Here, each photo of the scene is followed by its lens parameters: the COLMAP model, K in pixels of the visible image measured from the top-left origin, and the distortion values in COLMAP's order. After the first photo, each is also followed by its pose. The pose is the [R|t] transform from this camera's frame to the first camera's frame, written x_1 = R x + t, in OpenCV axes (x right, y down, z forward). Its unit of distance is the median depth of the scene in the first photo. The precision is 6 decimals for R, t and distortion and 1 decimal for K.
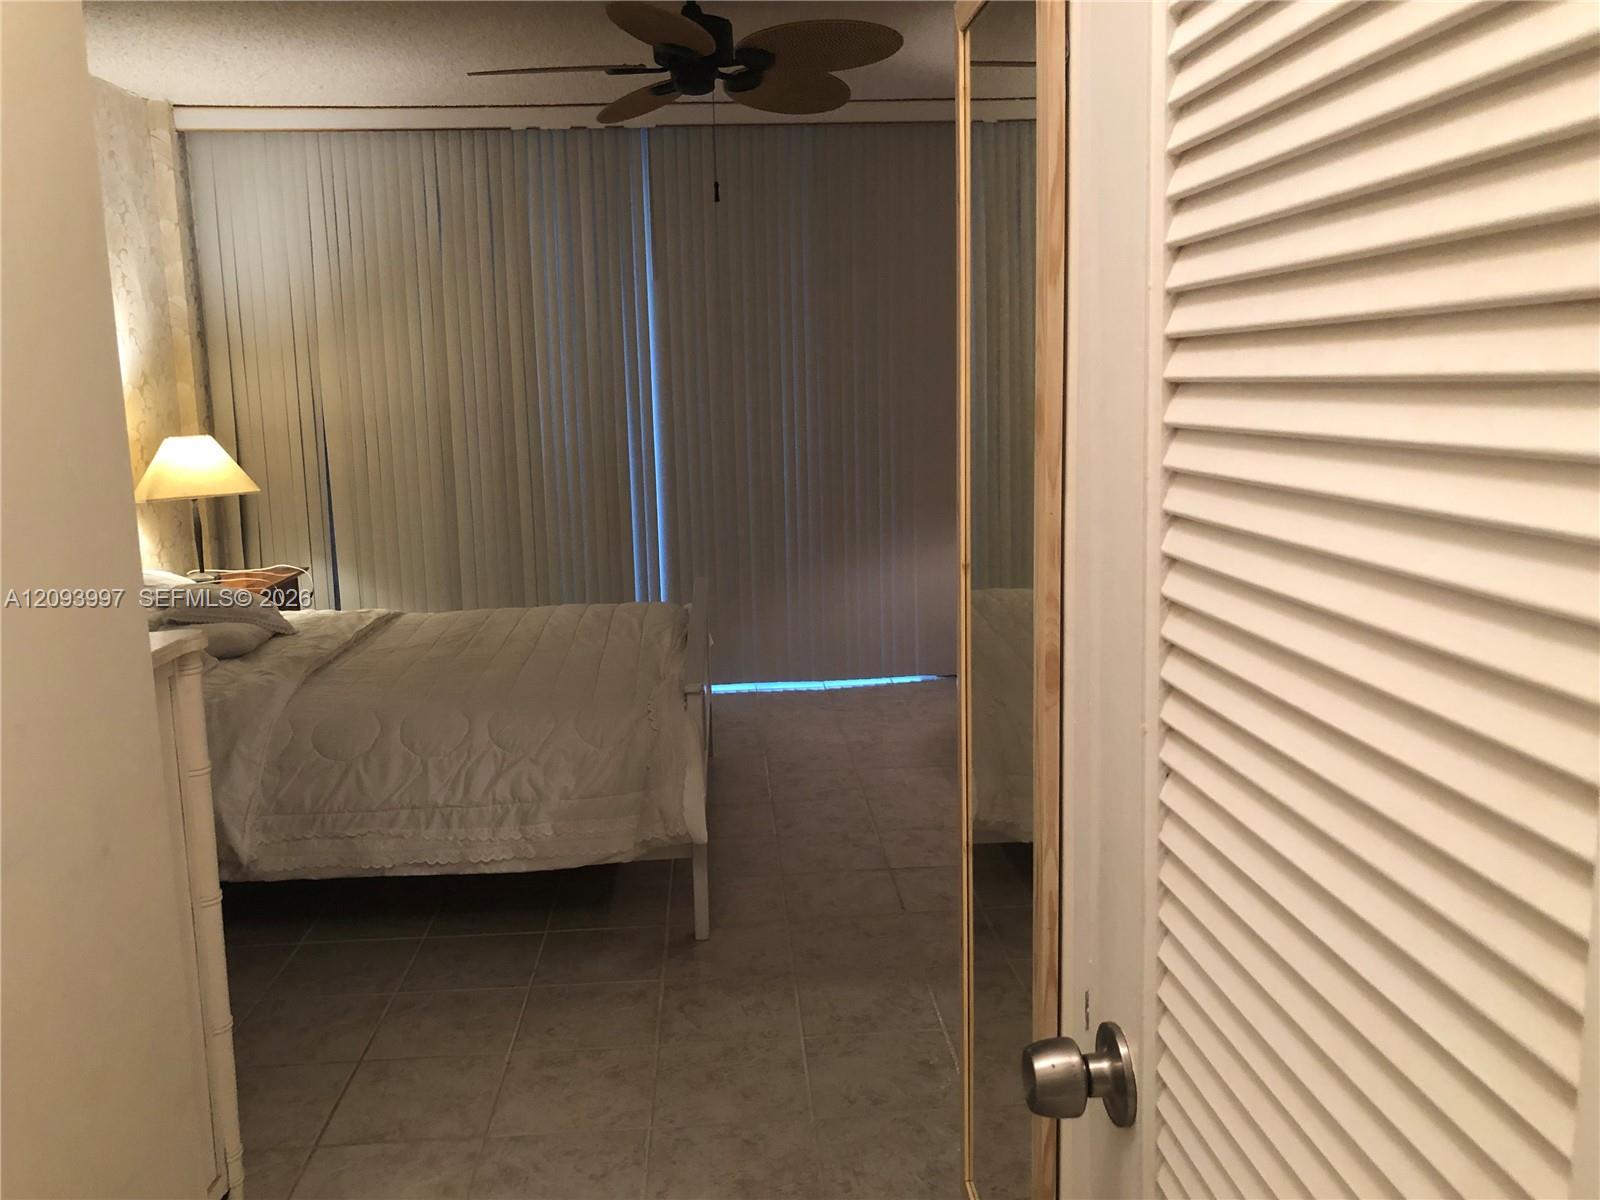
lens RADIAL K [[1299.2, 0, 800.0], [0, 1299.2, 600.0], [0, 0, 1]] dist [0.081042, -0.162954]
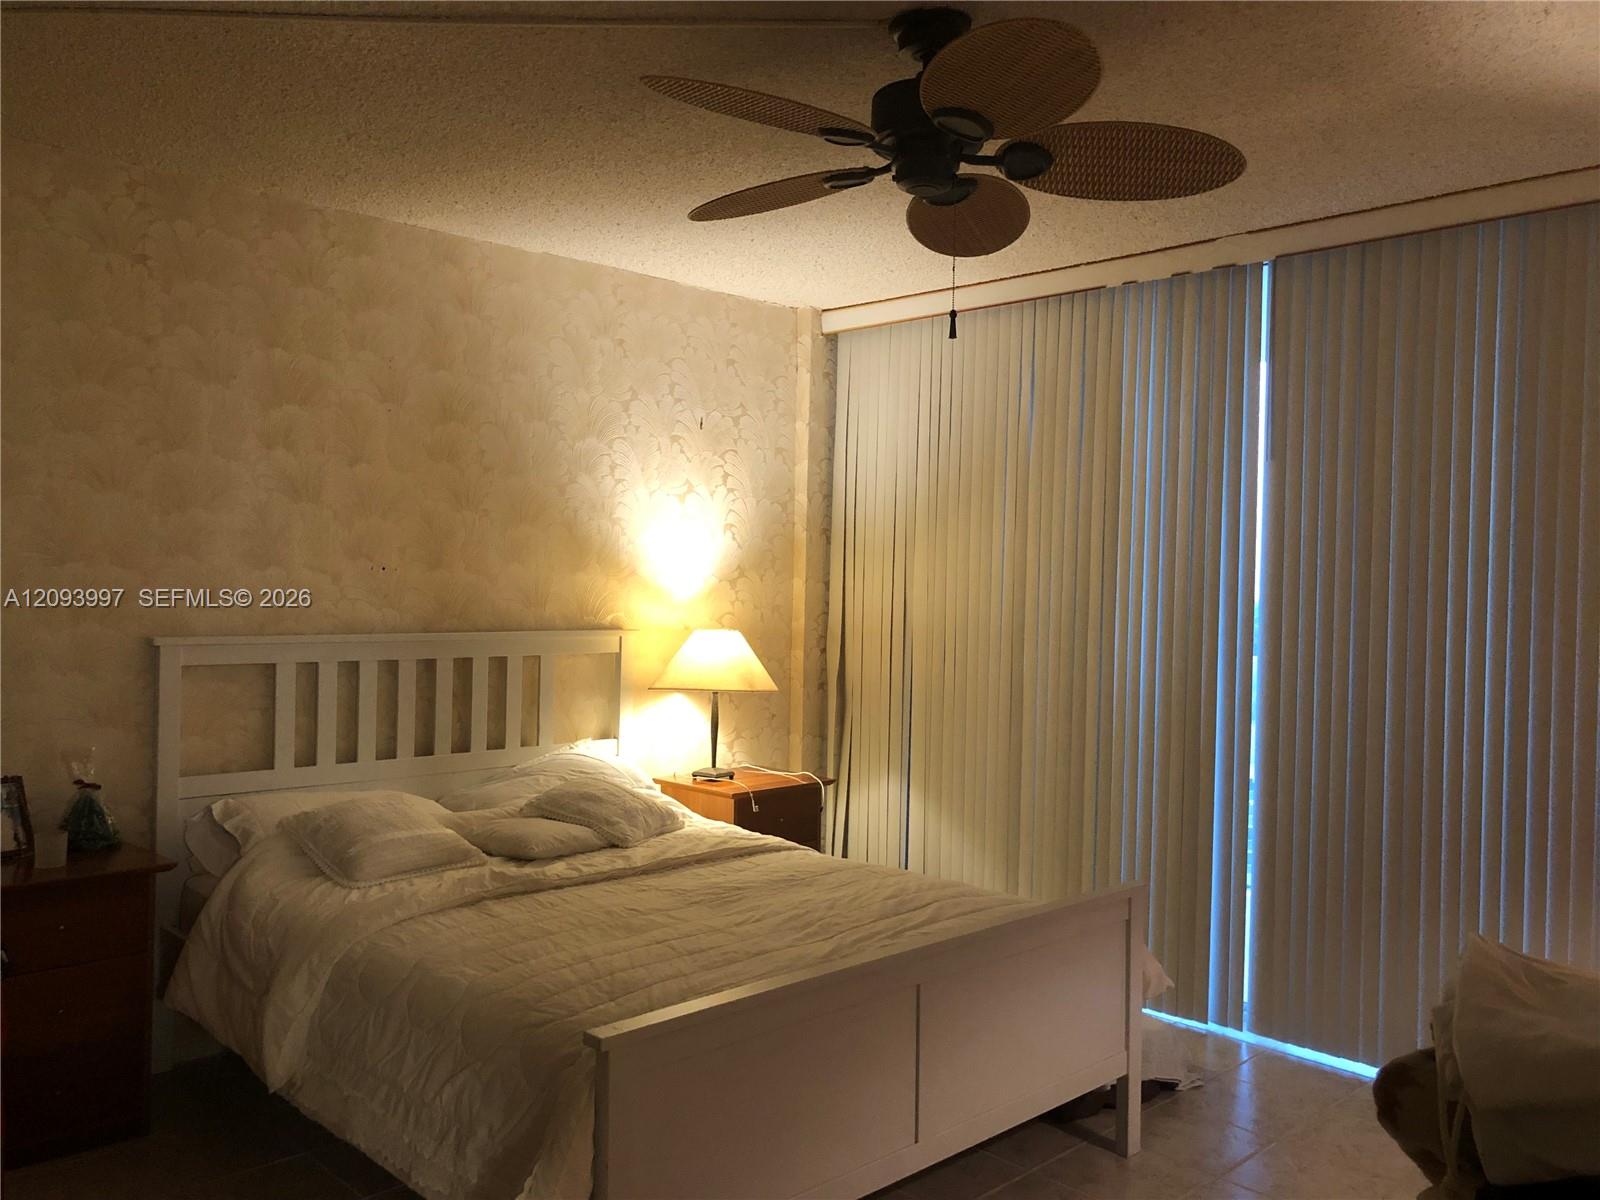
lens RADIAL K [[1299.2, 0, 800.0], [0, 1299.2, 600.0], [0, 0, 1]] dist [0.081042, -0.162954]
pose [[0.626005, 0.043077, -0.778628, 0.313353], [-0.159372, 0.984466, -0.073667, -0.076873], [0.763360, 0.170207, 0.623146, 0.389951]]
